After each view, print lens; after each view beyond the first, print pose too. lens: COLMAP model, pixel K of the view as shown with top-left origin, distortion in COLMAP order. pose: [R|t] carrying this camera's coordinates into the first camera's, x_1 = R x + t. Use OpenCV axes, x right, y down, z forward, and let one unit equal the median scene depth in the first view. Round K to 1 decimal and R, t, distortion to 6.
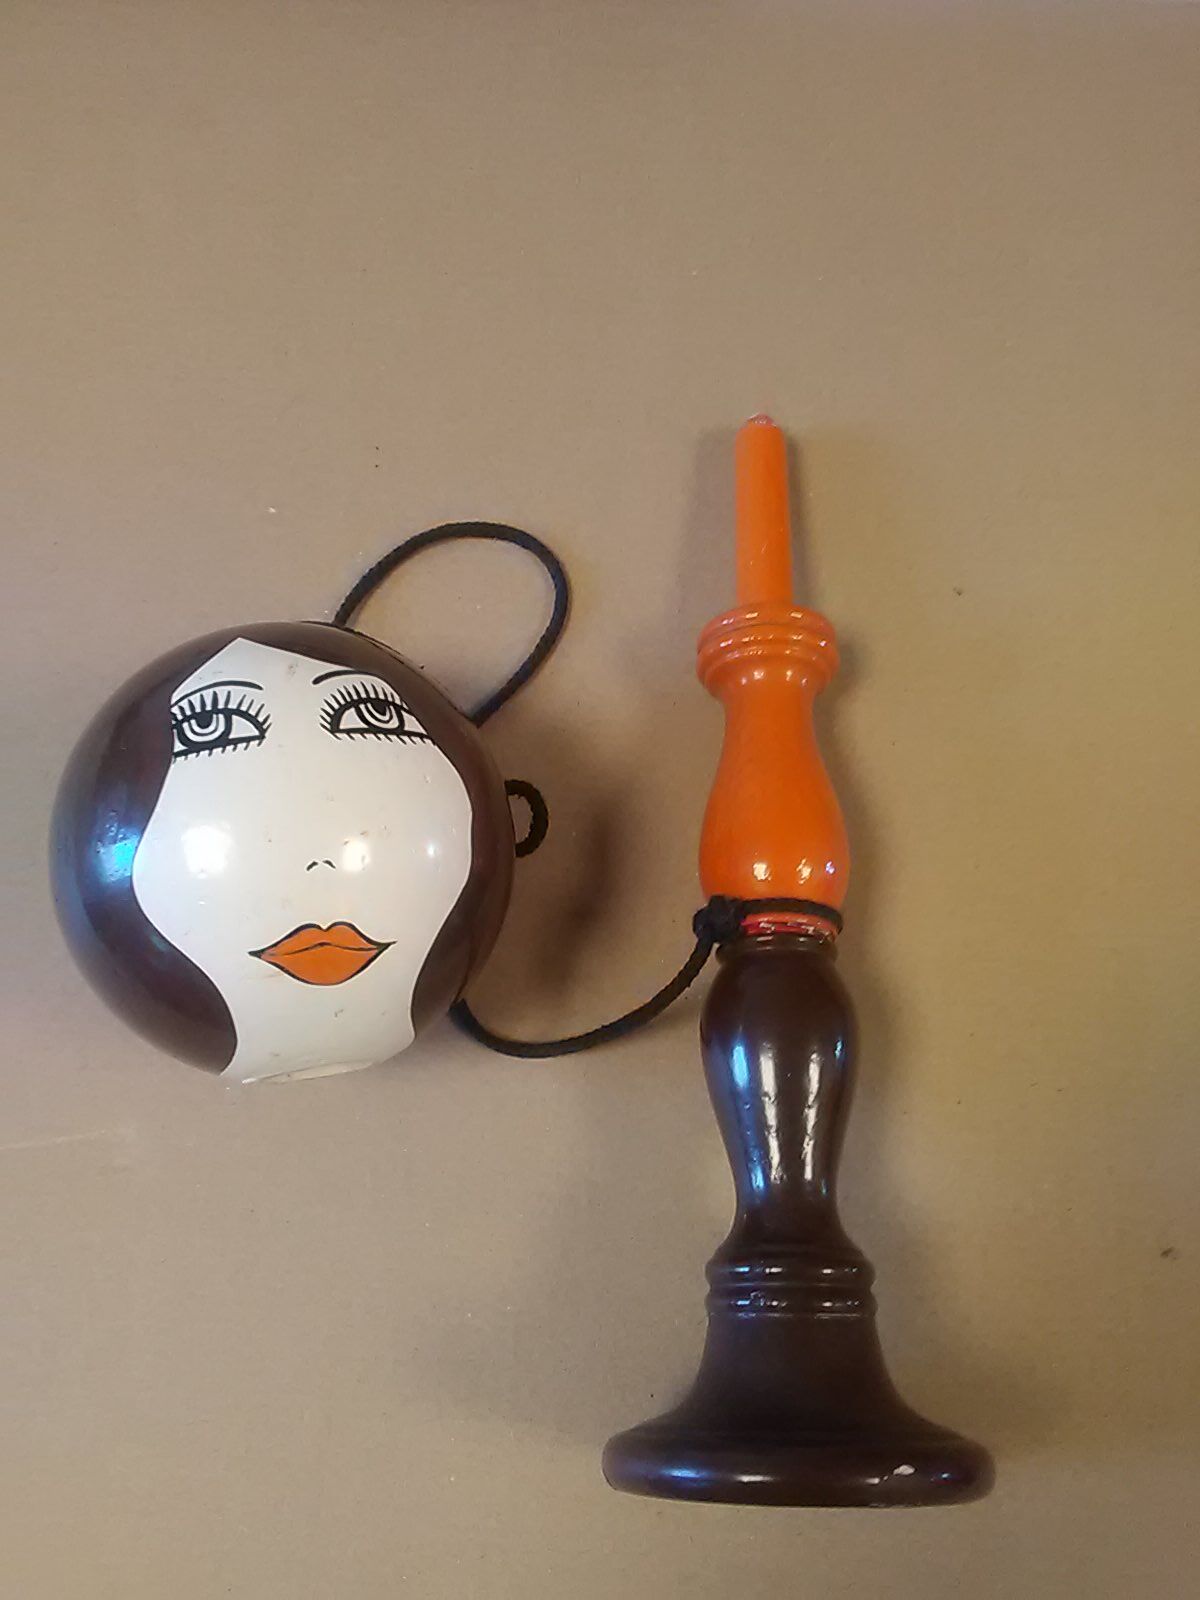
lens RADIAL K [[1308.7, 0, 593.8], [0, 1308.7, 830.5], [0, 0, 1]] dist [0.055490, -0.005589]
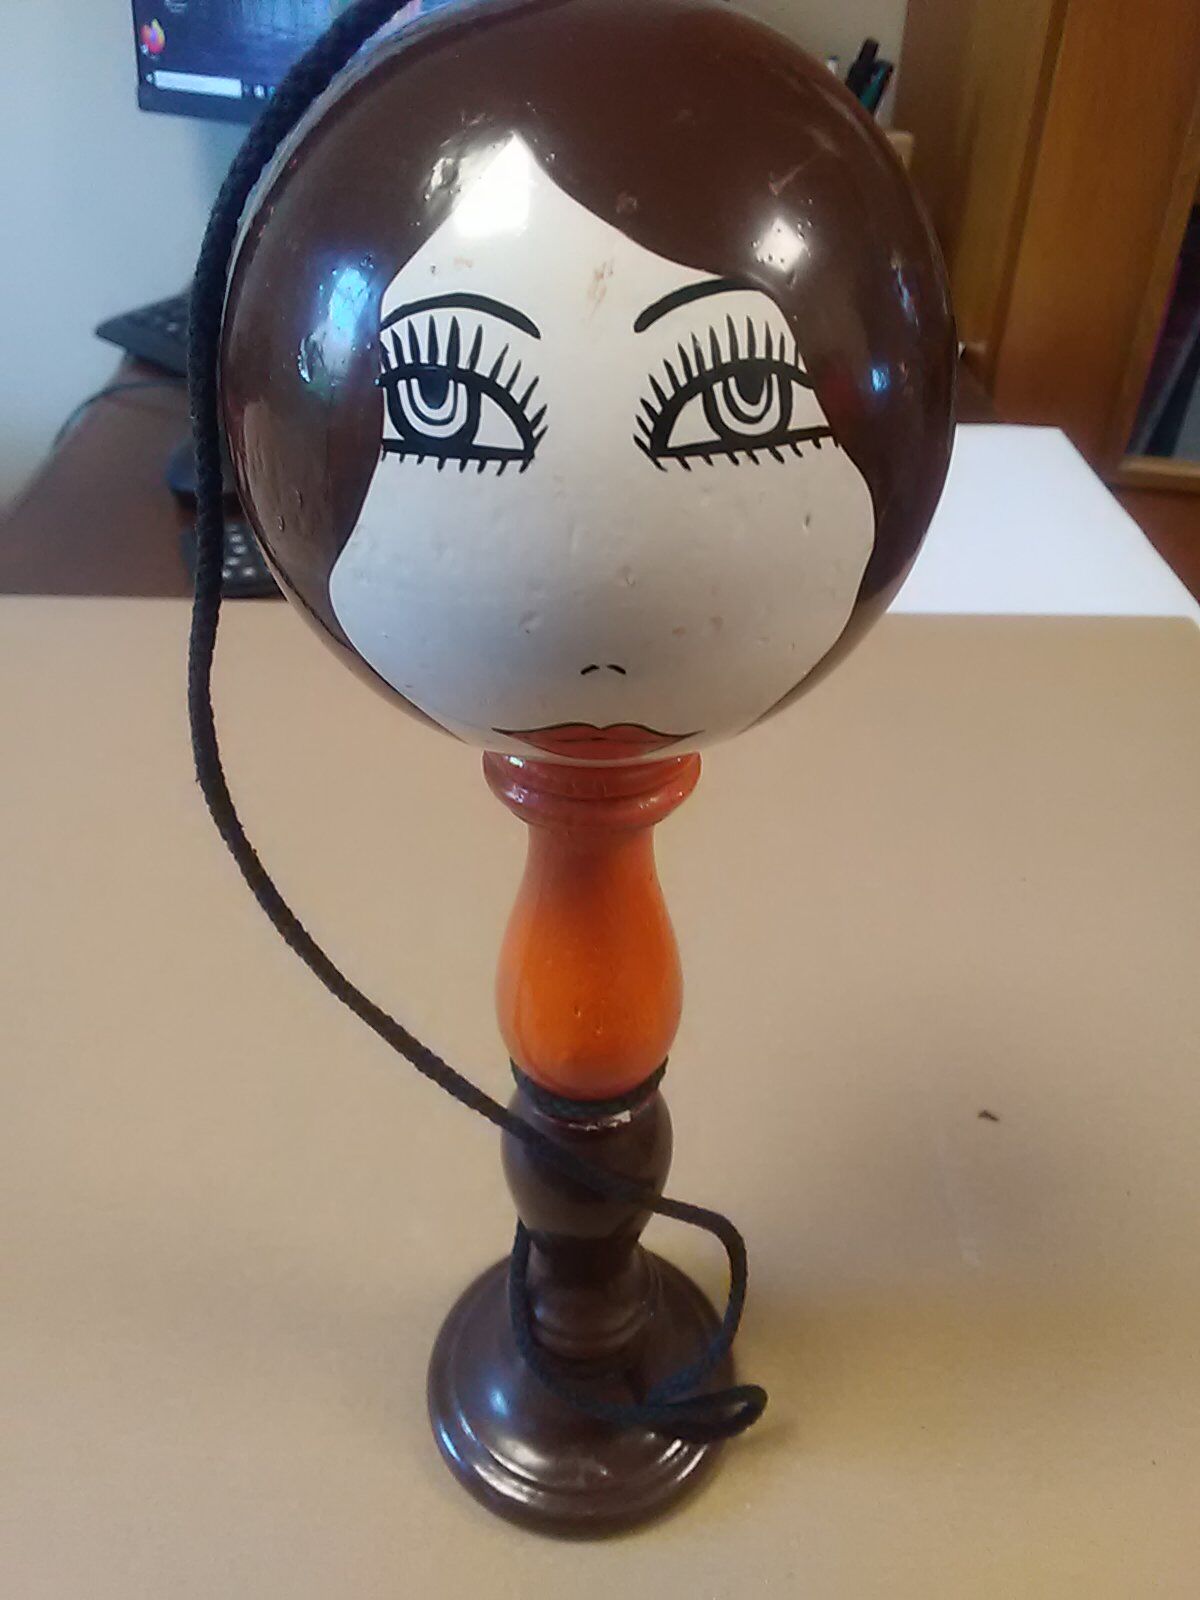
lens RADIAL K [[1308.7, 0, 593.8], [0, 1308.7, 830.5], [0, 0, 1]] dist [0.055490, -0.005589]
pose [[0.952307, 0.284752, -0.109671, -0.117281], [-0.093529, 0.614499, 0.783354, -0.404111], [0.290454, -0.735736, 0.611825, 0.538537]]
